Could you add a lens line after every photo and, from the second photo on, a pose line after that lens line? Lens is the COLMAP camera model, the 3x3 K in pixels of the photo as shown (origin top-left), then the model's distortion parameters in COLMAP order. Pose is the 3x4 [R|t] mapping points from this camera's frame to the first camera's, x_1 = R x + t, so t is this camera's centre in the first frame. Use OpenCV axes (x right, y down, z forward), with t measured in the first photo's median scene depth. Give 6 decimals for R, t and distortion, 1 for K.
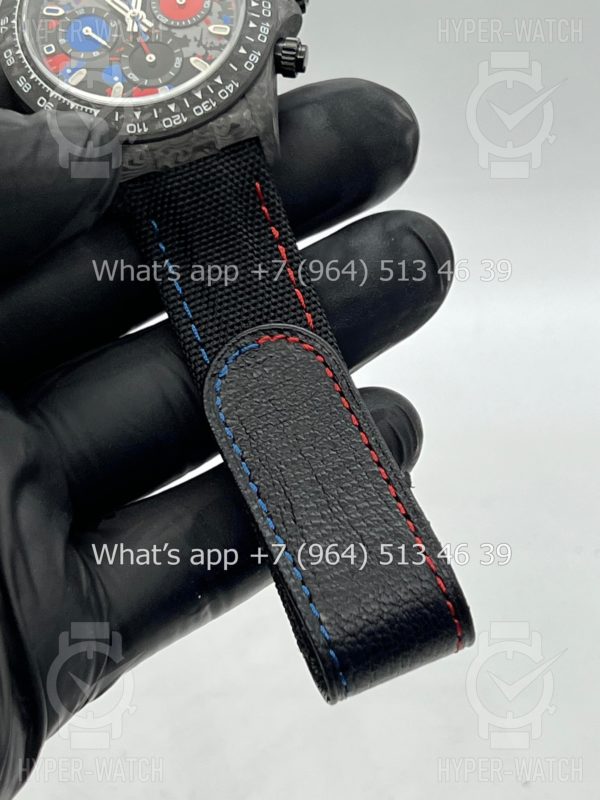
lens RADIAL K [[1907.2, 0, 299.6], [0, 1907.2, 398.3], [0, 0, 1]] dist [0.205726, 0.000000]
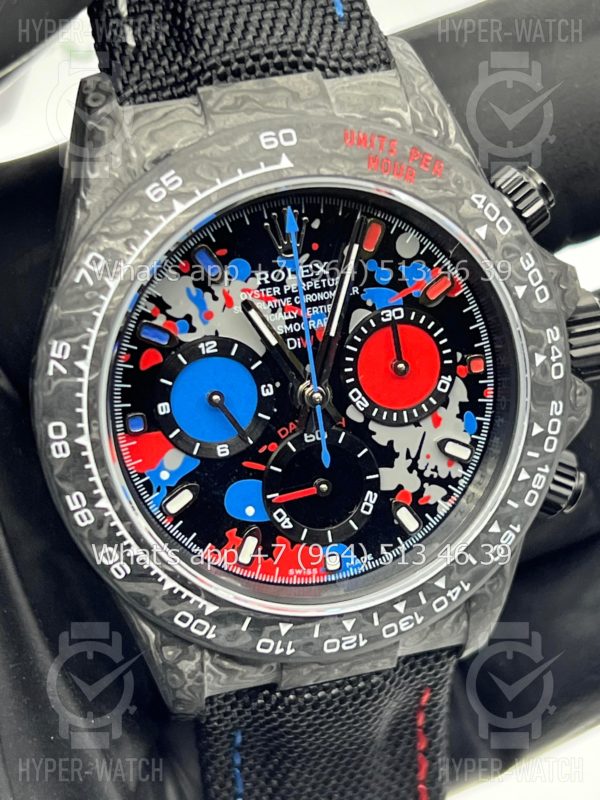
lens RADIAL K [[1907.2, 0, 299.9], [0, 1907.2, 402.3], [0, 0, 1]] dist [0.205726, 0.000000]
pose [[0.926470, 0.155701, 0.342653, -0.263752], [-0.315246, 0.818379, 0.480495, -0.441682], [-0.205606, -0.553184, 0.807288, 0.593464]]
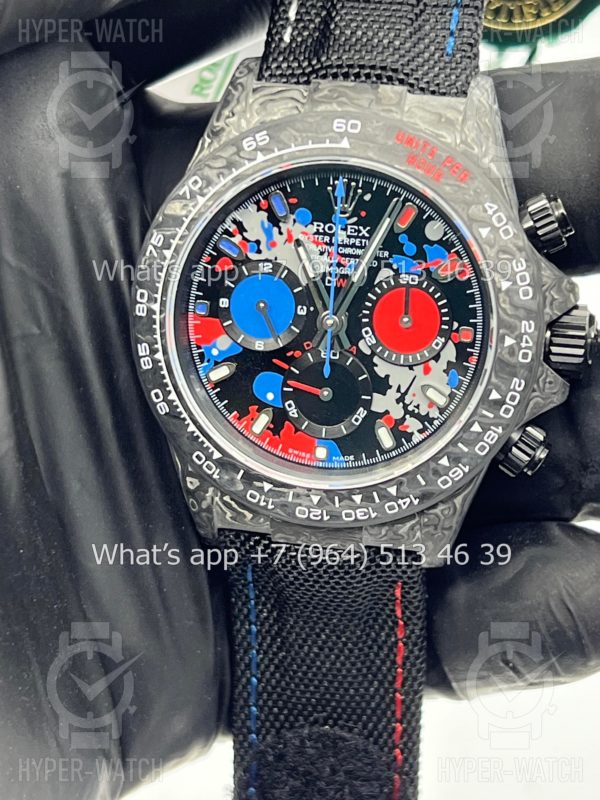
lens RADIAL K [[1907.2, 0, 299.3], [0, 1907.2, 411.6], [0, 0, 1]] dist [0.205726, 0.000000]
pose [[0.907679, 0.419561, -0.009371, -0.076680], [-0.338282, 0.744690, 0.575328, -0.560114], [0.248364, -0.519043, 0.817869, 0.434409]]
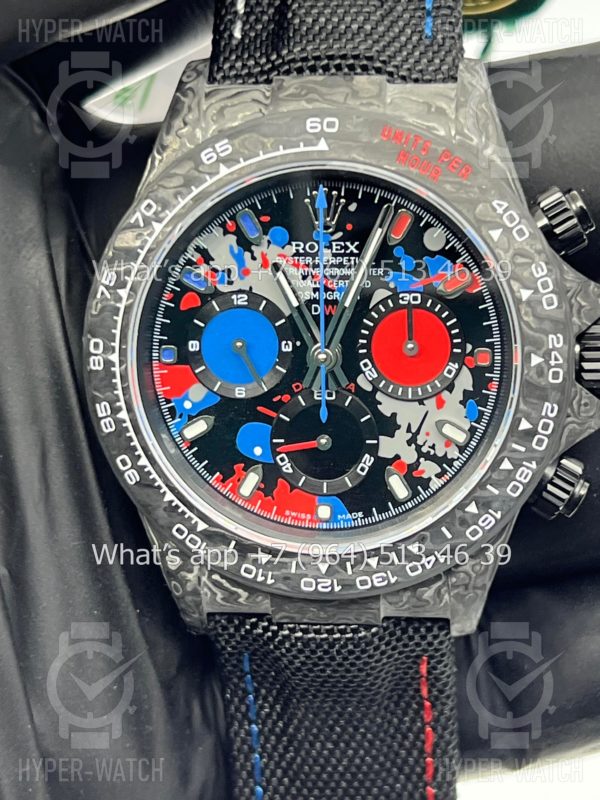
lens RADIAL K [[1907.2, 0, 300.0], [0, 1907.2, 404.5], [0, 0, 1]] dist [0.205726, 0.000000]
pose [[0.941500, 0.335922, 0.027072, -0.103302], [-0.299484, 0.797119, 0.524318, -0.485631], [0.154551, -0.501754, 0.851092, 0.510512]]
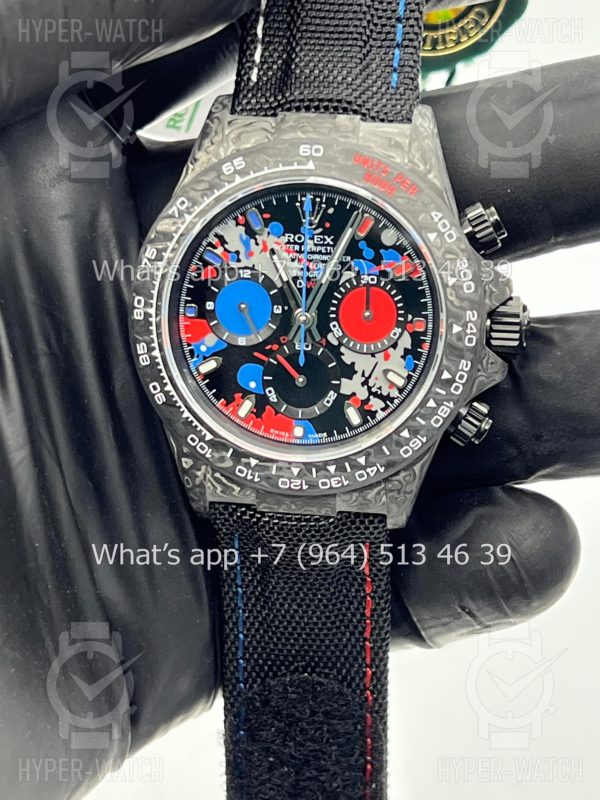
lens RADIAL K [[1907.2, 0, 291.6], [0, 1907.2, 399.2], [0, 0, 1]] dist [0.205726, 0.000000]
pose [[0.922678, 0.384556, 0.027952, -0.099822], [-0.337314, 0.769959, 0.541648, -0.598246], [0.186773, -0.509196, 0.840140, 0.326452]]
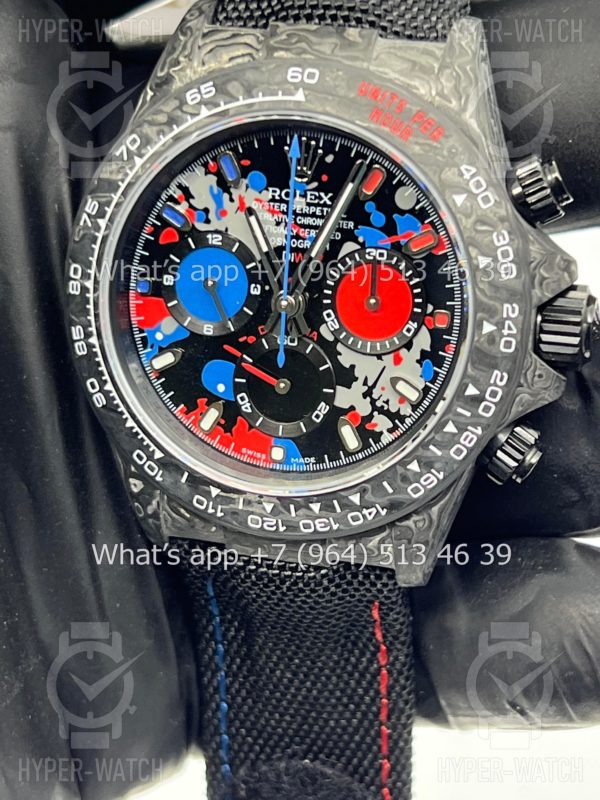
lens RADIAL K [[1907.2, 0, 301.9], [0, 1907.2, 401.7], [0, 0, 1]] dist [0.205726, 0.000000]
pose [[0.897765, 0.430826, -0.091689, -0.015377], [-0.289996, 0.734797, 0.613169, -0.536728], [0.331542, -0.523892, 0.784613, 0.532838]]
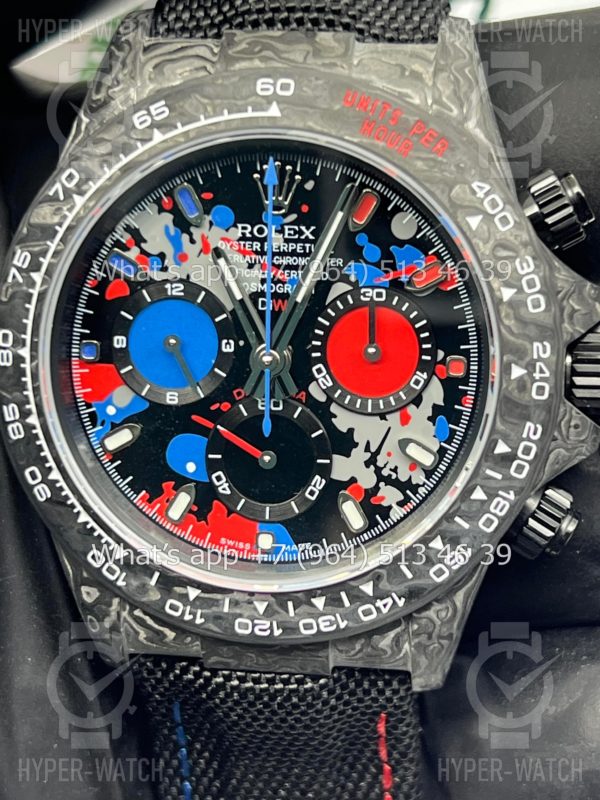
lens RADIAL K [[1907.2, 0, 301.3], [0, 1907.2, 396.3], [0, 0, 1]] dist [0.205726, 0.000000]
pose [[0.929766, 0.368135, -0.003394, -0.073278], [-0.311370, 0.791255, 0.526274, -0.450817], [0.196426, -0.488255, 0.850308, 0.588248]]
